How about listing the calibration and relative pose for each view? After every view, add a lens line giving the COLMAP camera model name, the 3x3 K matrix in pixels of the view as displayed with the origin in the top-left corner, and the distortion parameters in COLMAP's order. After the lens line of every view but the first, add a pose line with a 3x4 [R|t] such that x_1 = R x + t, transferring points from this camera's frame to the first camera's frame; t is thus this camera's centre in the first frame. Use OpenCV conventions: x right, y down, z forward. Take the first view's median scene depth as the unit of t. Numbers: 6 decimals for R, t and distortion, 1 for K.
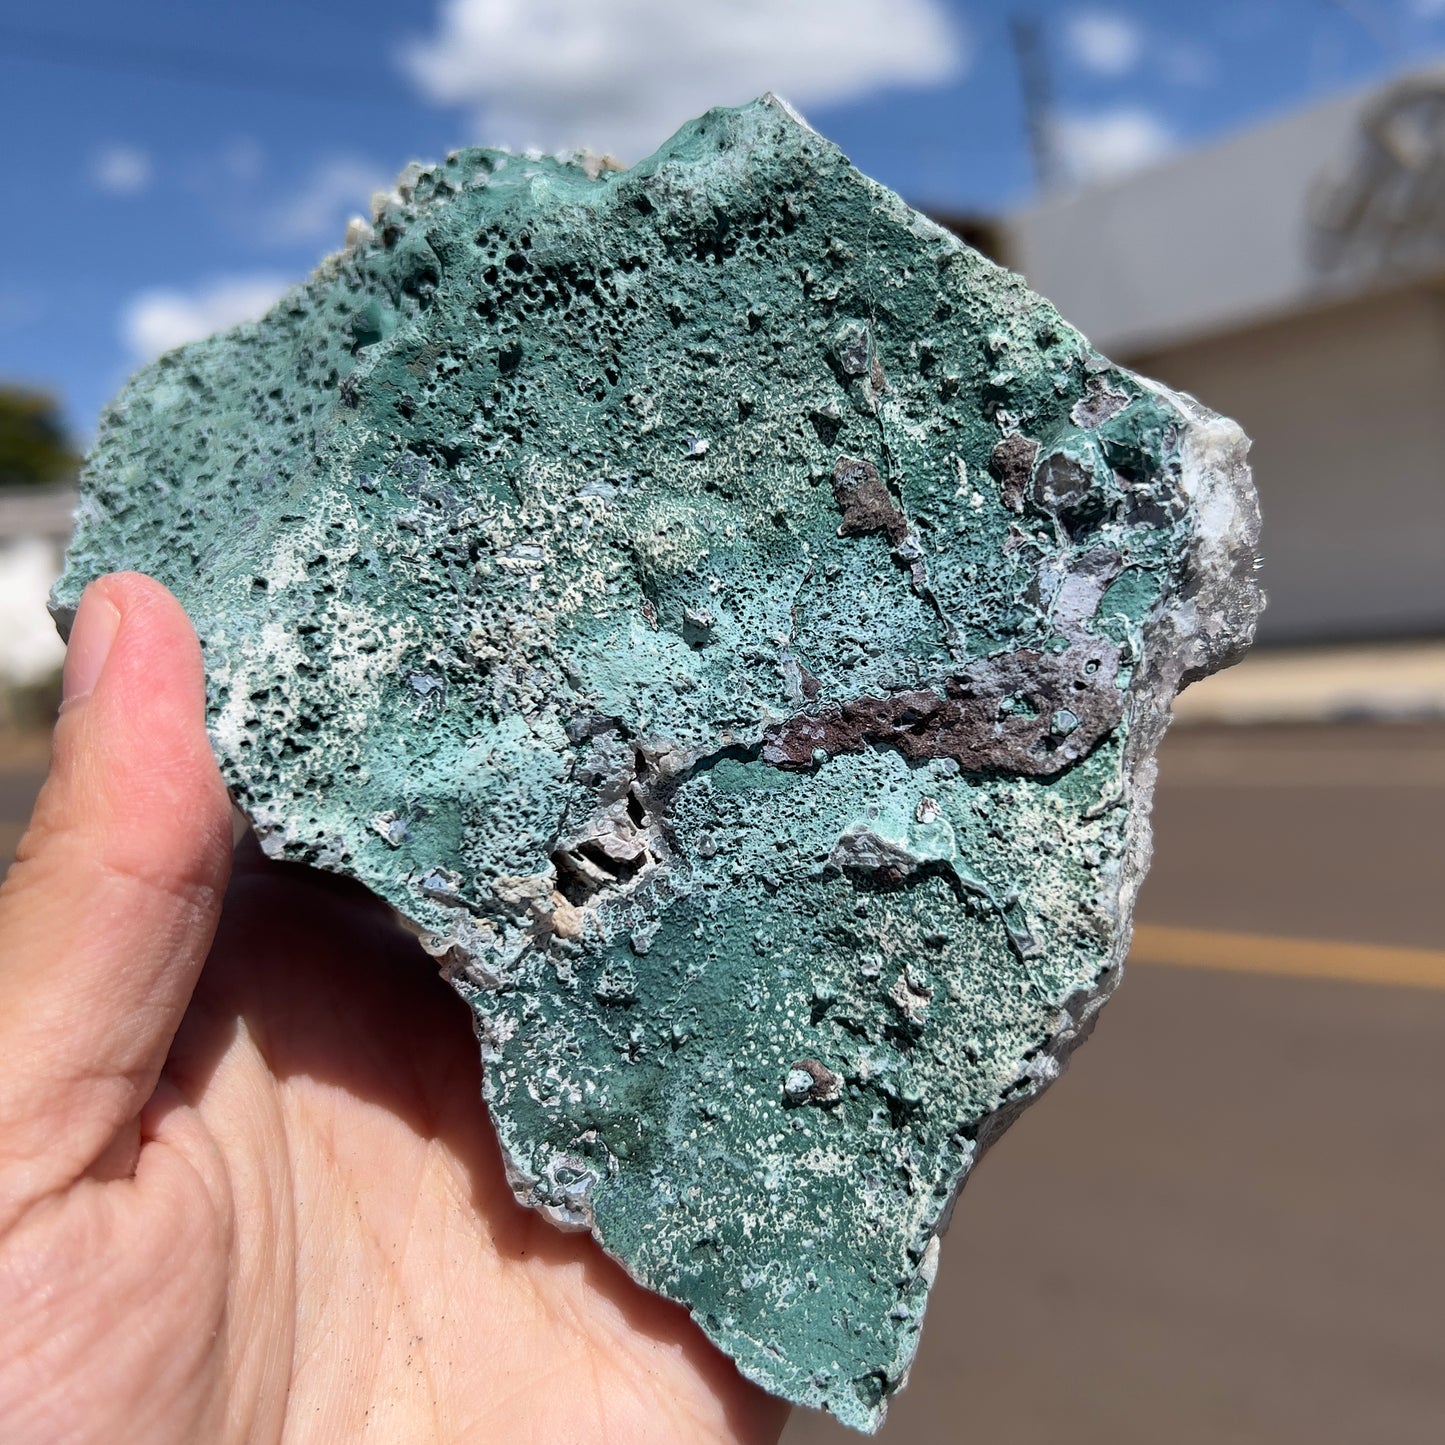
lens RADIAL K [[1472.1, 0, 723.8], [0, 1472.1, 731.9], [0, 0, 1]] dist [-0.002255, 0.000000]
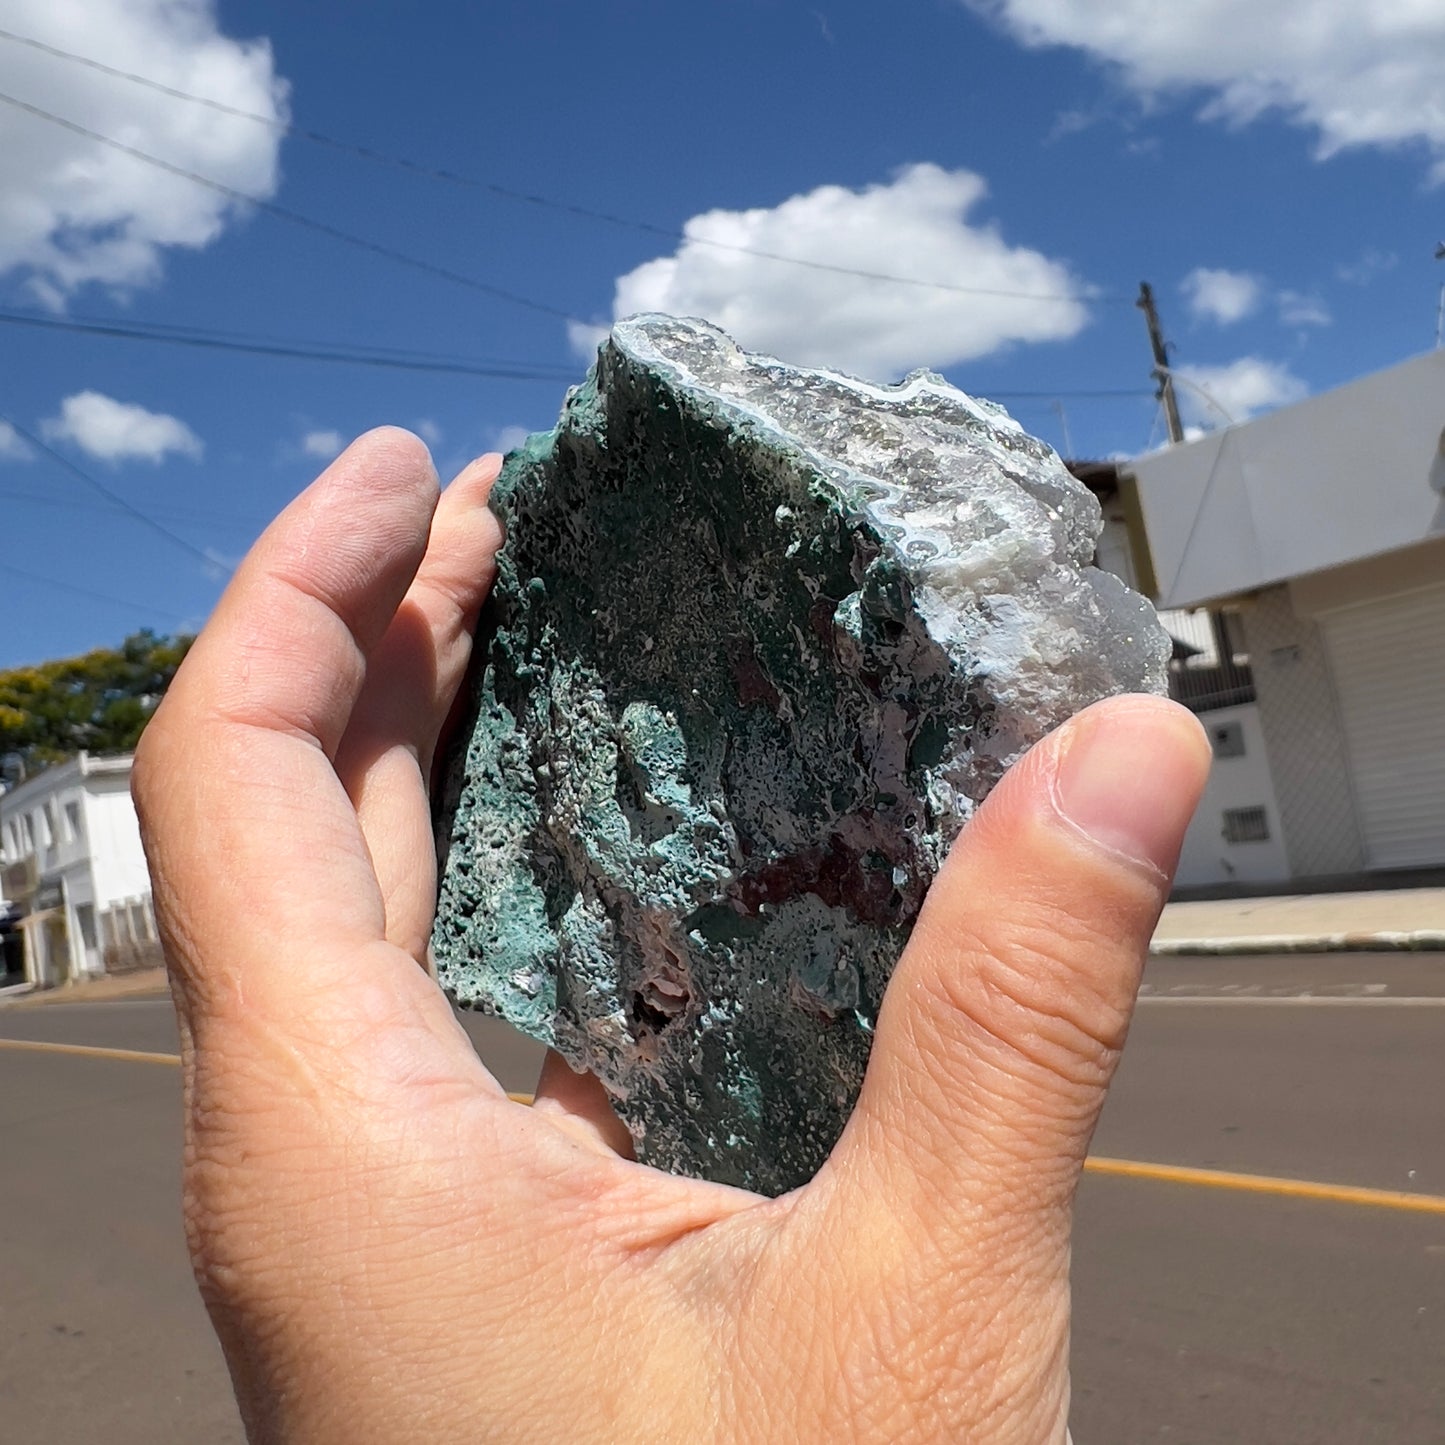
lens RADIAL K [[1472.1, 0, 712.8], [0, 1472.1, 721.5], [0, 0, 1]] dist [-0.002255, 0.000000]
pose [[0.722472, -0.138555, -0.677374, 0.804929], [0.215338, 0.976078, 0.030021, -0.162432], [0.657011, -0.167554, 0.735026, 0.187072]]
